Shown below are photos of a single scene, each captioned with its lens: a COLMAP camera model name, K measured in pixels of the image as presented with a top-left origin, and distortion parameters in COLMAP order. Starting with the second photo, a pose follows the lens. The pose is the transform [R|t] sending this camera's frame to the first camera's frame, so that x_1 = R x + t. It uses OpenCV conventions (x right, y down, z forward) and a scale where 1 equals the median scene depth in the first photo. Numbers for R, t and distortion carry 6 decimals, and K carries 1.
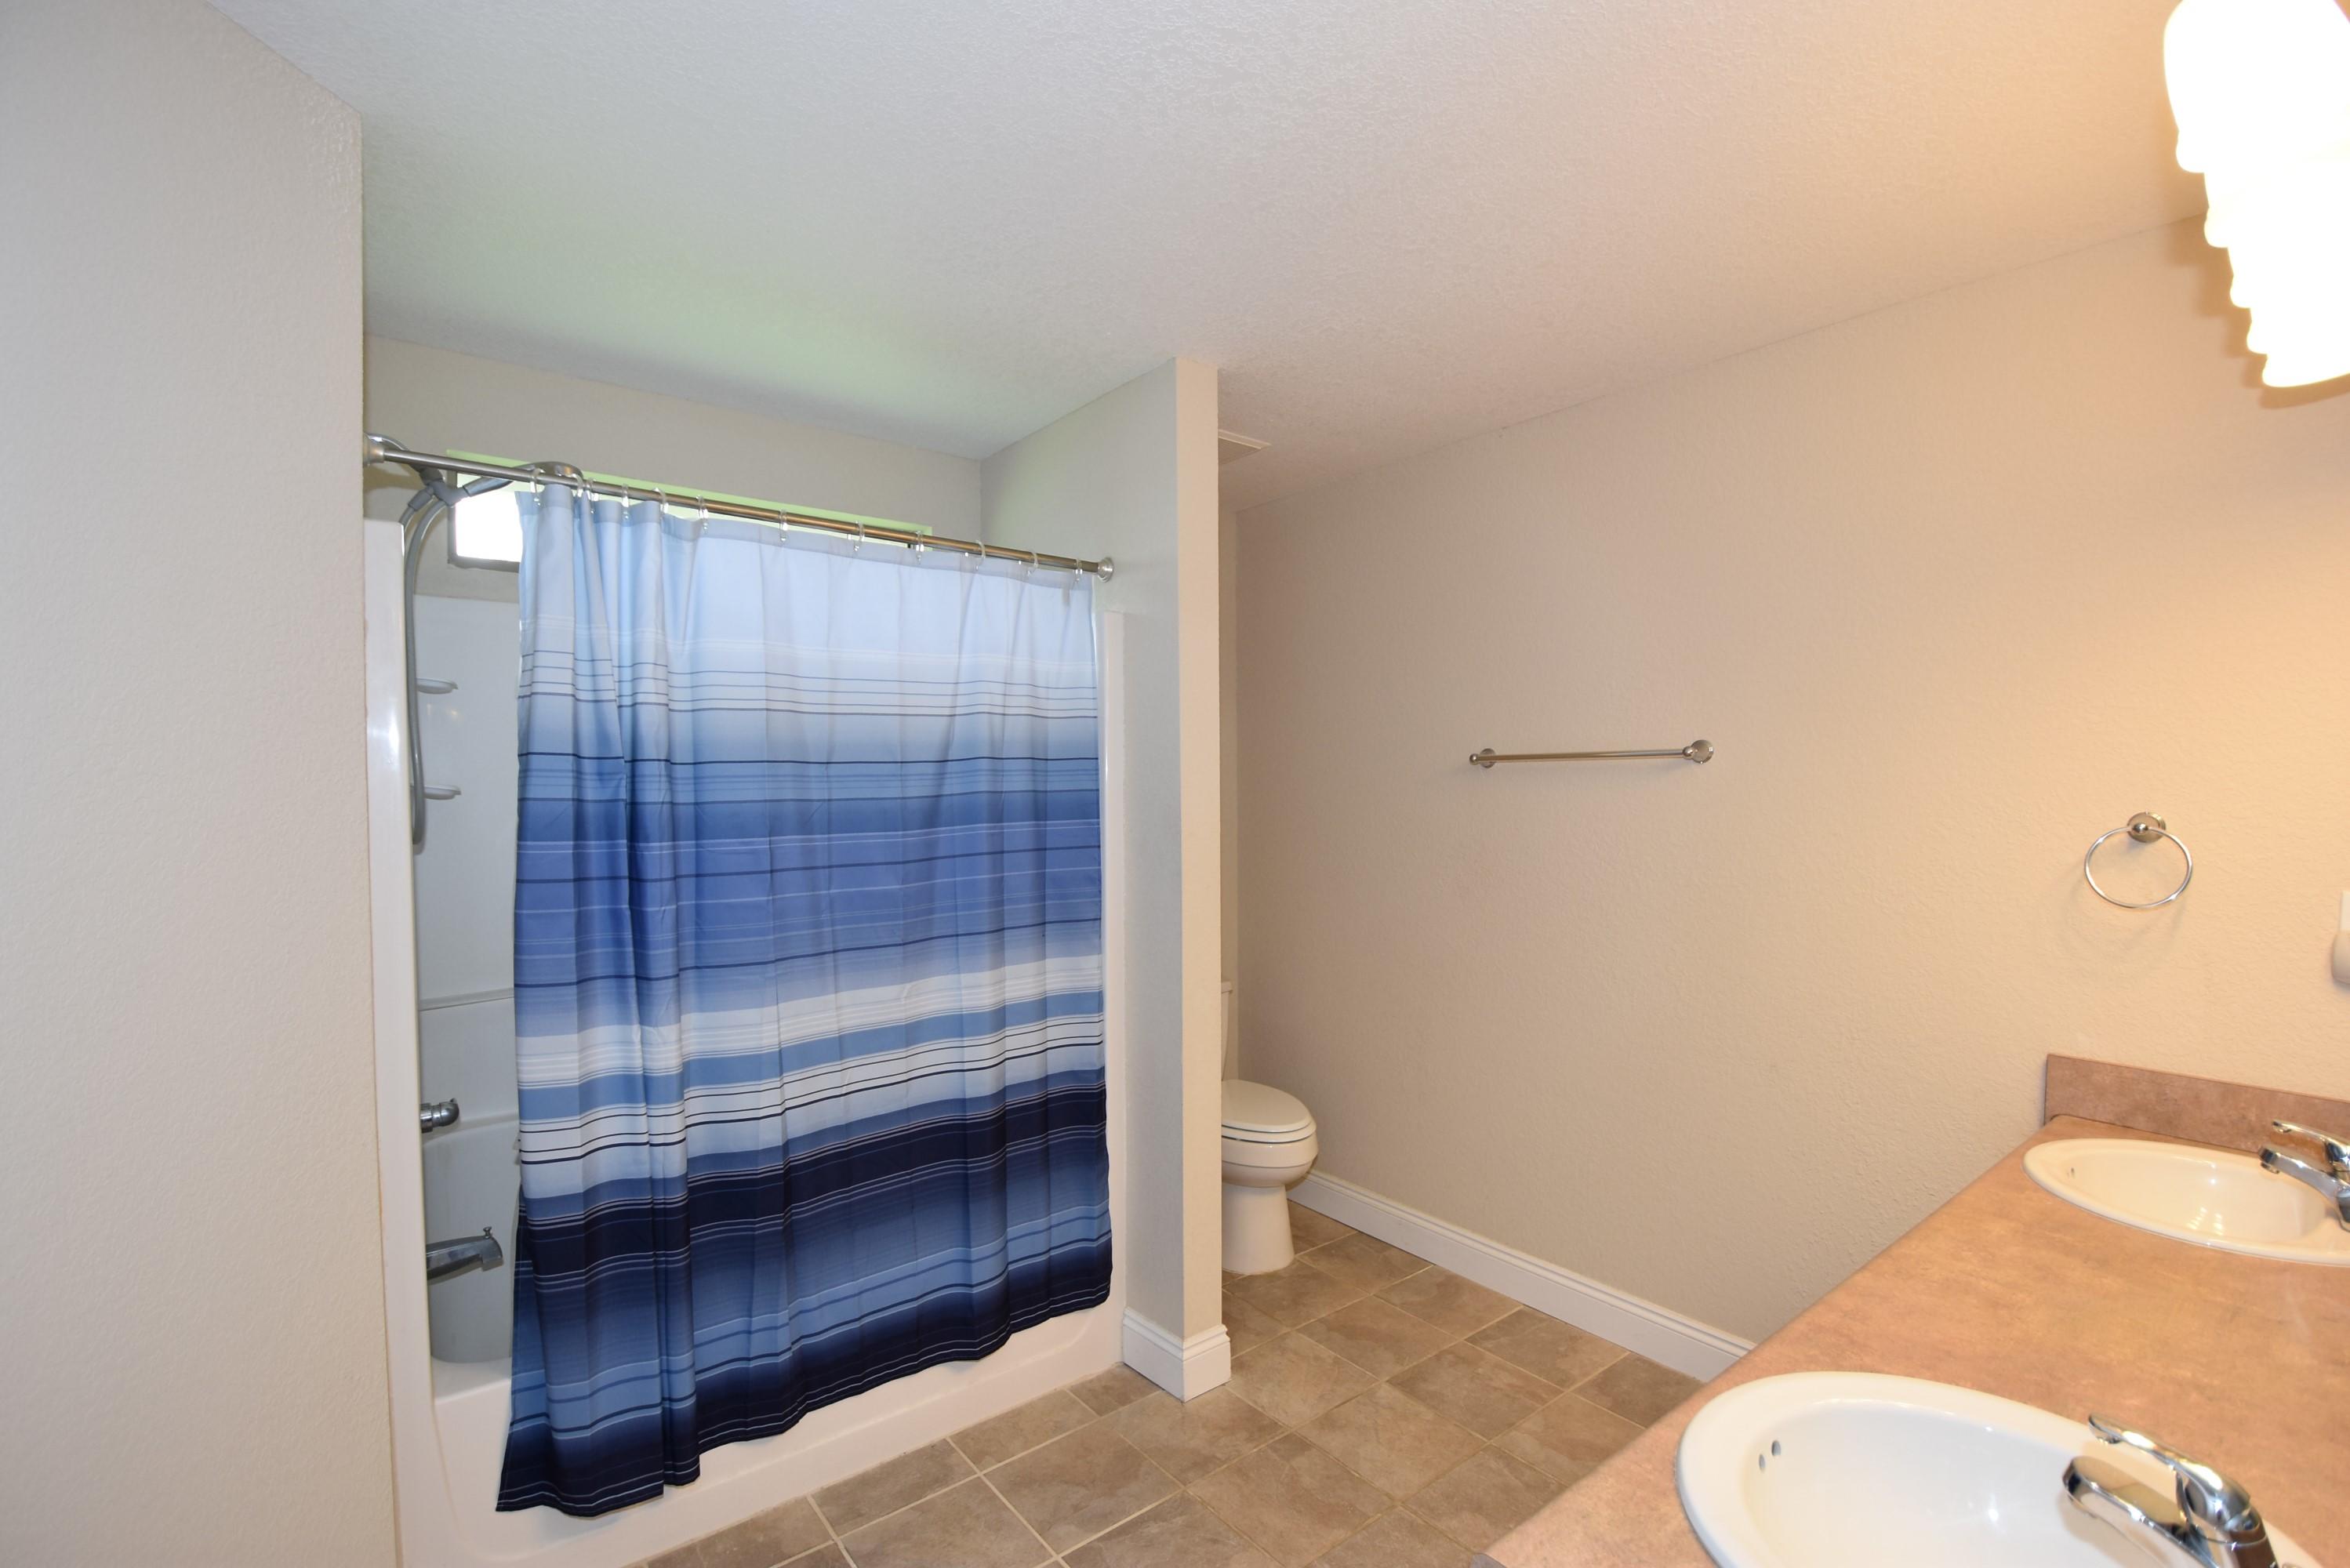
lens RADIAL K [[1052.5, 0, 1174.6], [0, 1052.5, 802.7], [0, 0, 1]] dist [0.014986, -0.020030]
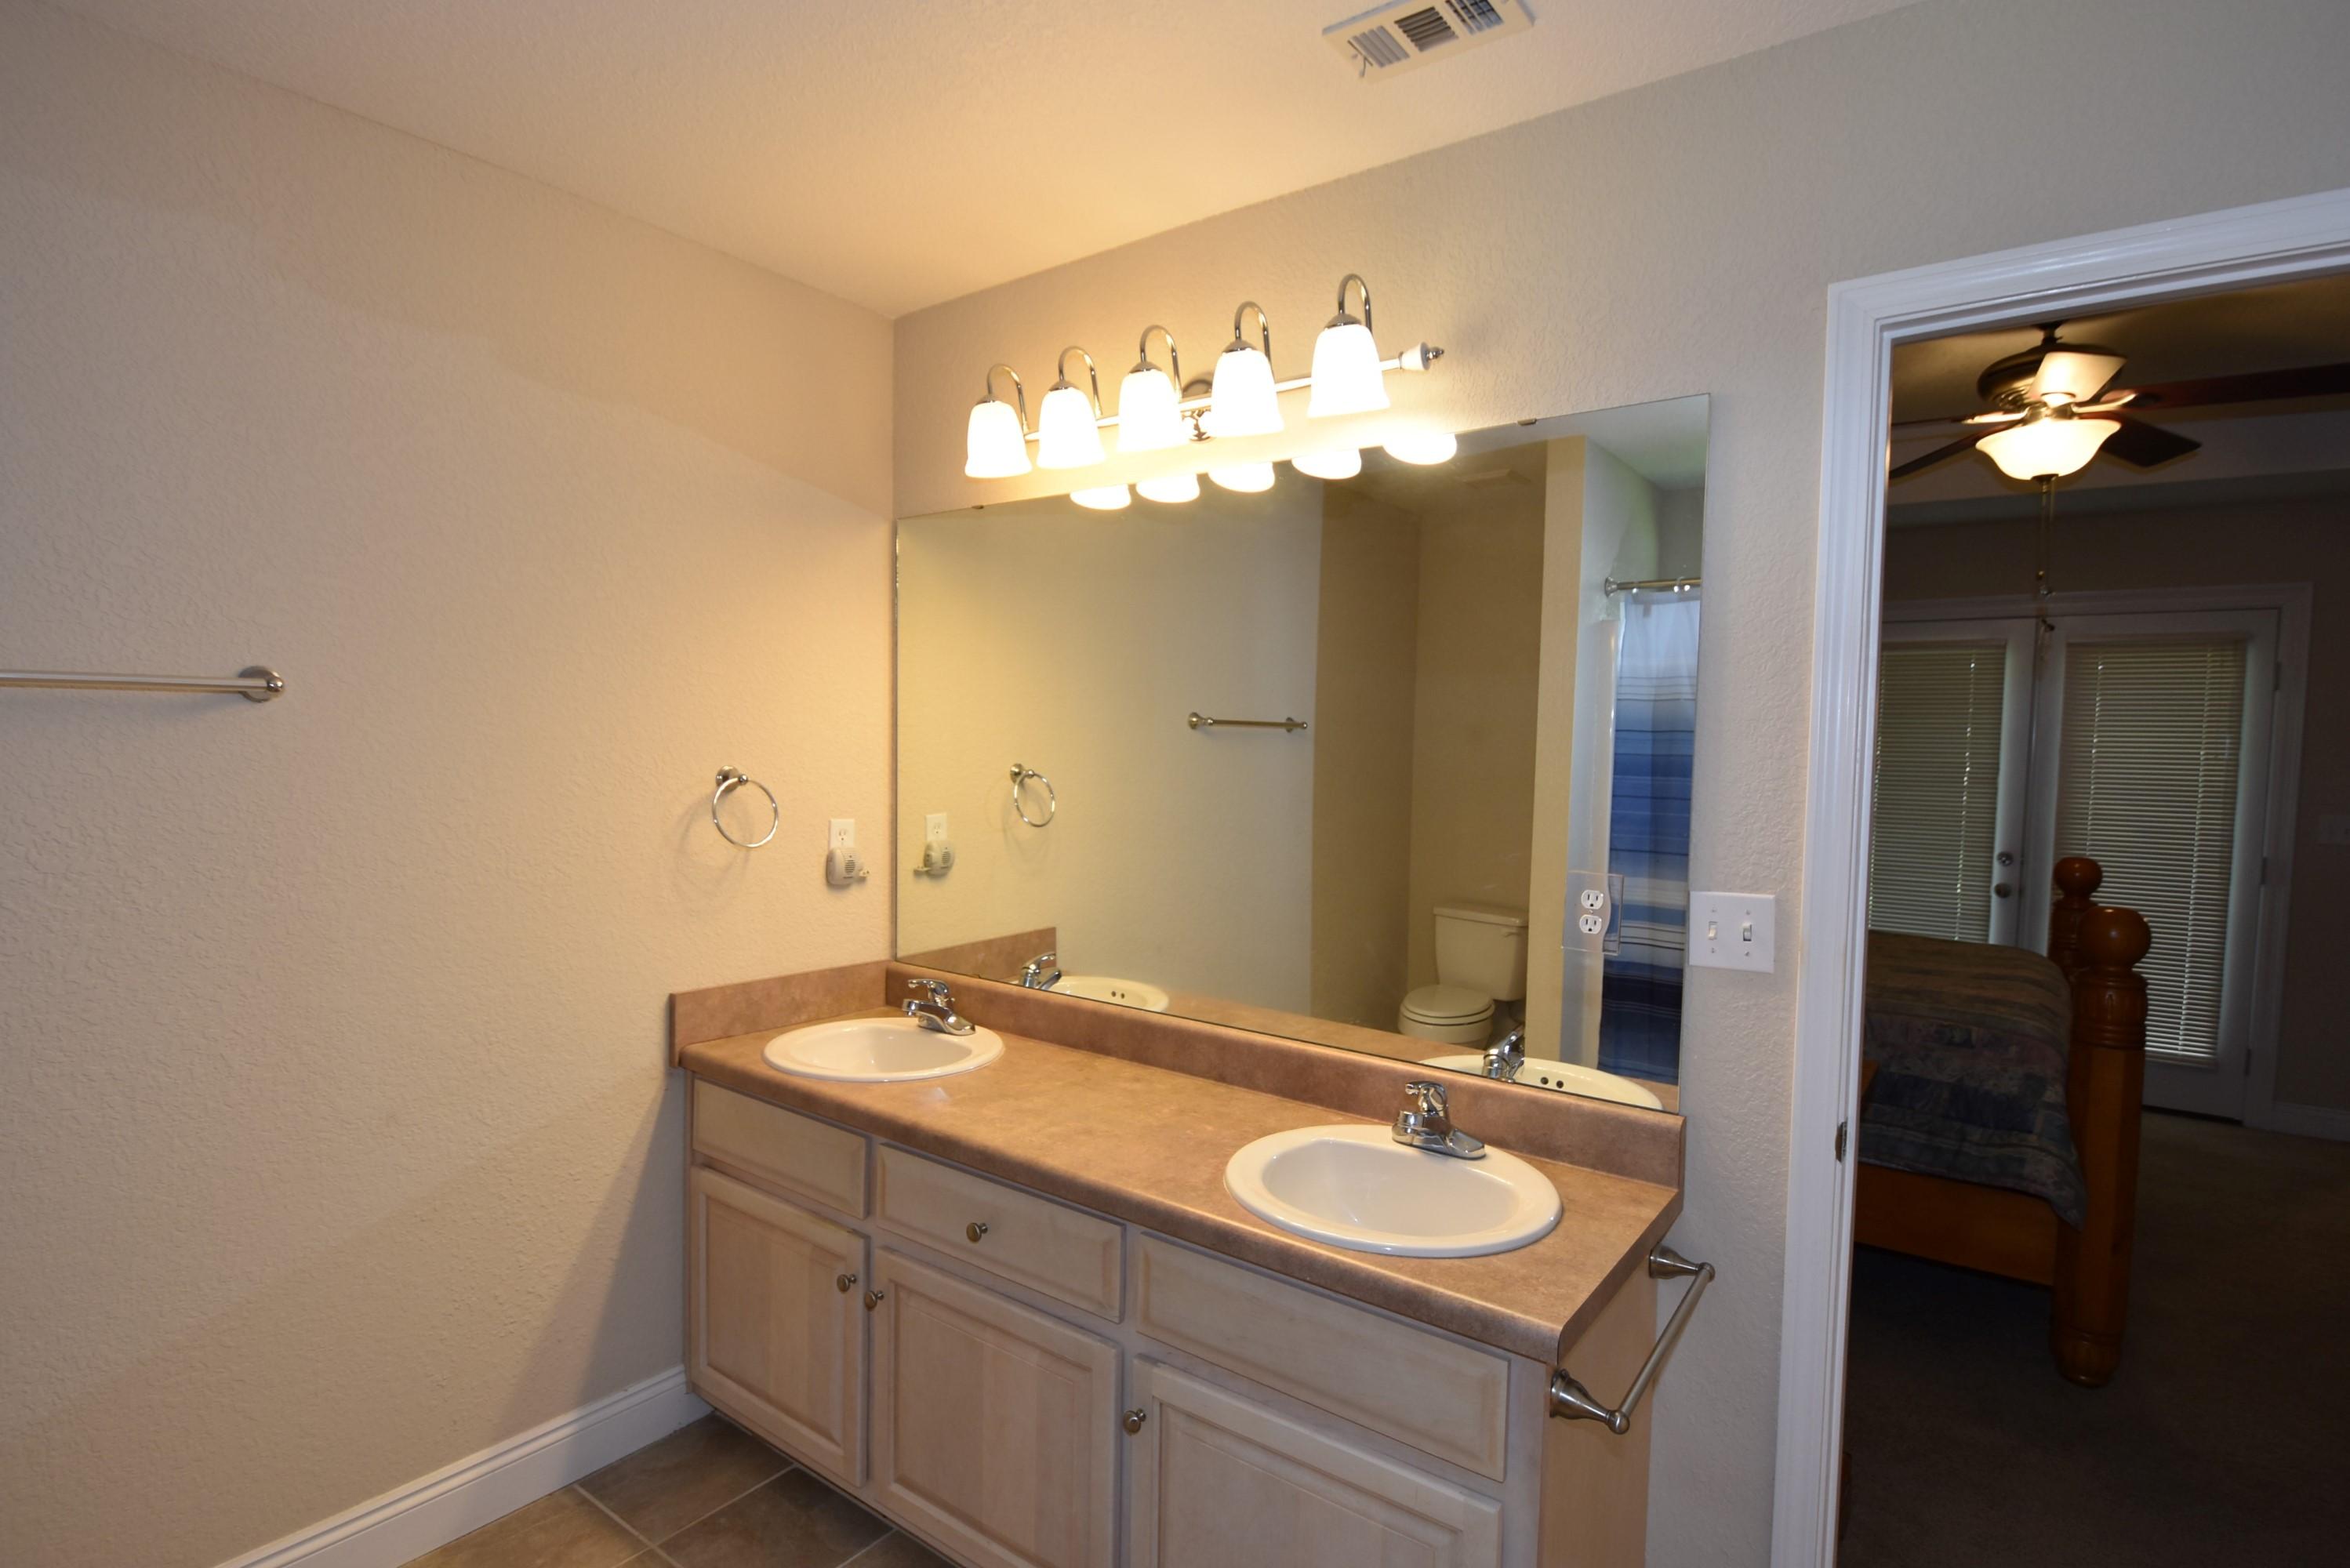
lens RADIAL K [[1119.4, 0, 1172.5], [0, 1119.4, 806.6], [0, 0, 1]] dist [0.016228, -0.020145]
pose [[-0.255272, -0.048940, 0.965630, -0.416862], [0.003116, 0.998671, 0.051438, -0.009325], [-0.966864, 0.016139, -0.254780, 0.851253]]
